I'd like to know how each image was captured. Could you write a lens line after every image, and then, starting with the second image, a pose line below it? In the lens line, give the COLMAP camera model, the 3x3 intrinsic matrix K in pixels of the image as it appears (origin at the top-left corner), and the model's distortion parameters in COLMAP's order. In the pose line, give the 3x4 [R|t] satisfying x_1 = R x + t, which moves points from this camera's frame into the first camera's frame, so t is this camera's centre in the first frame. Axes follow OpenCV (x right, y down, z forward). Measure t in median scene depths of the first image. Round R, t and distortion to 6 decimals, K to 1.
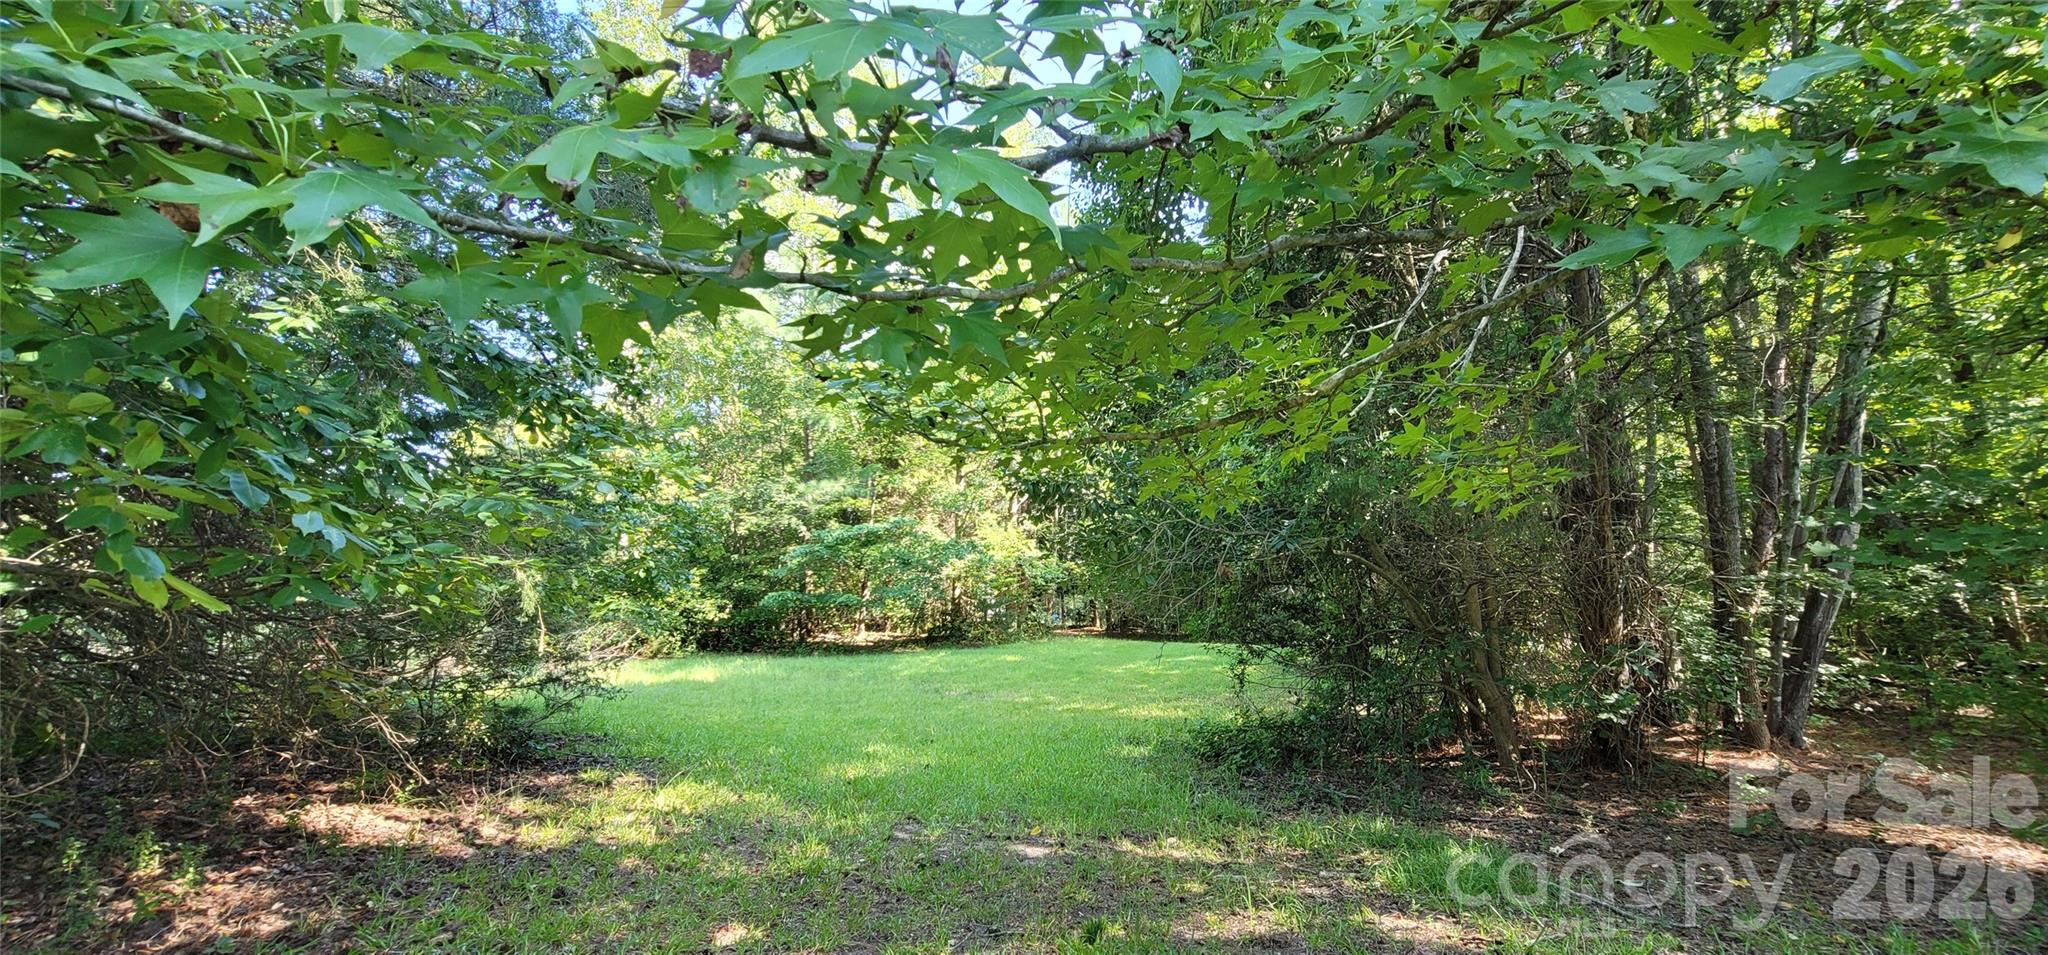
lens RADIAL K [[830.4, 0, 1017.0], [0, 830.4, 486.5], [0, 0, 1]] dist [-0.007027, -0.000047]
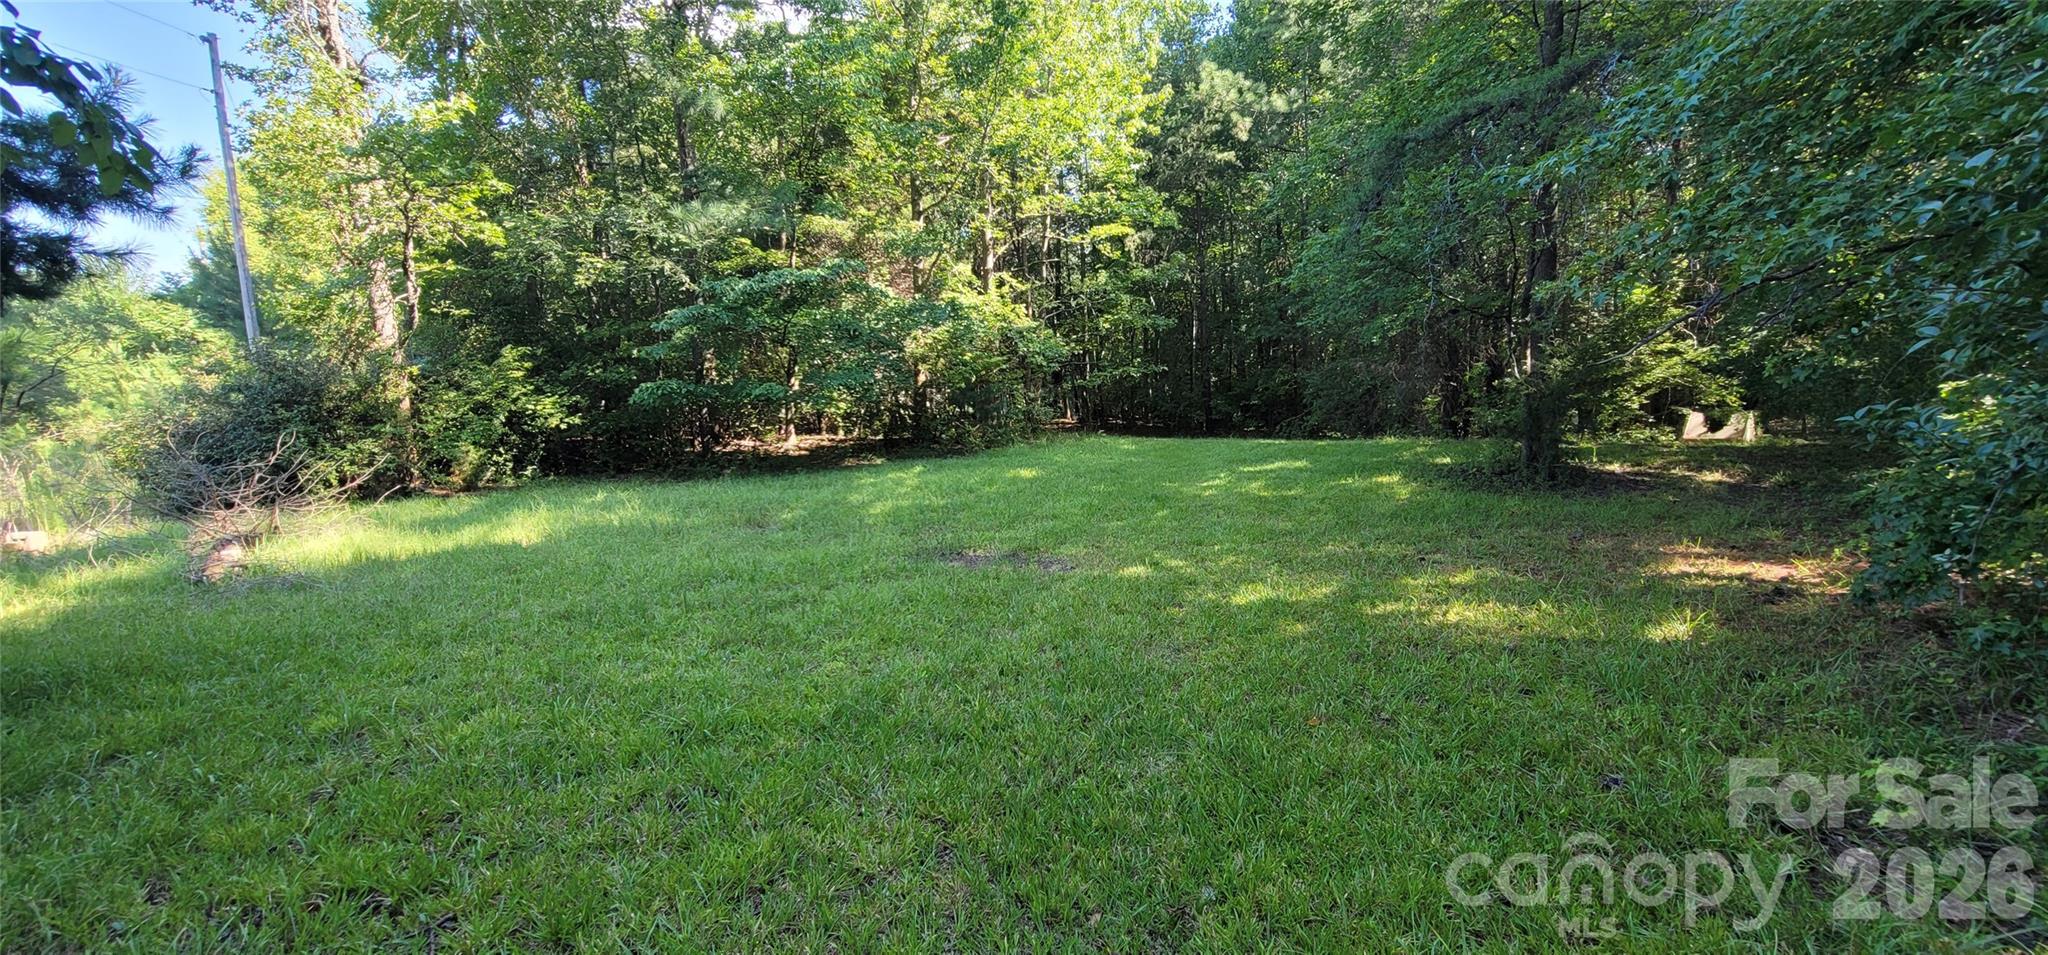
lens RADIAL K [[830.4, 0, 1017.0], [0, 830.4, 486.5], [0, 0, 1]] dist [-0.007027, -0.000047]
pose [[0.995054, -0.033167, 0.093633, -0.068499], [0.008650, 0.967963, 0.250944, 0.043290], [-0.098957, -0.248893, 0.963463, 0.310535]]
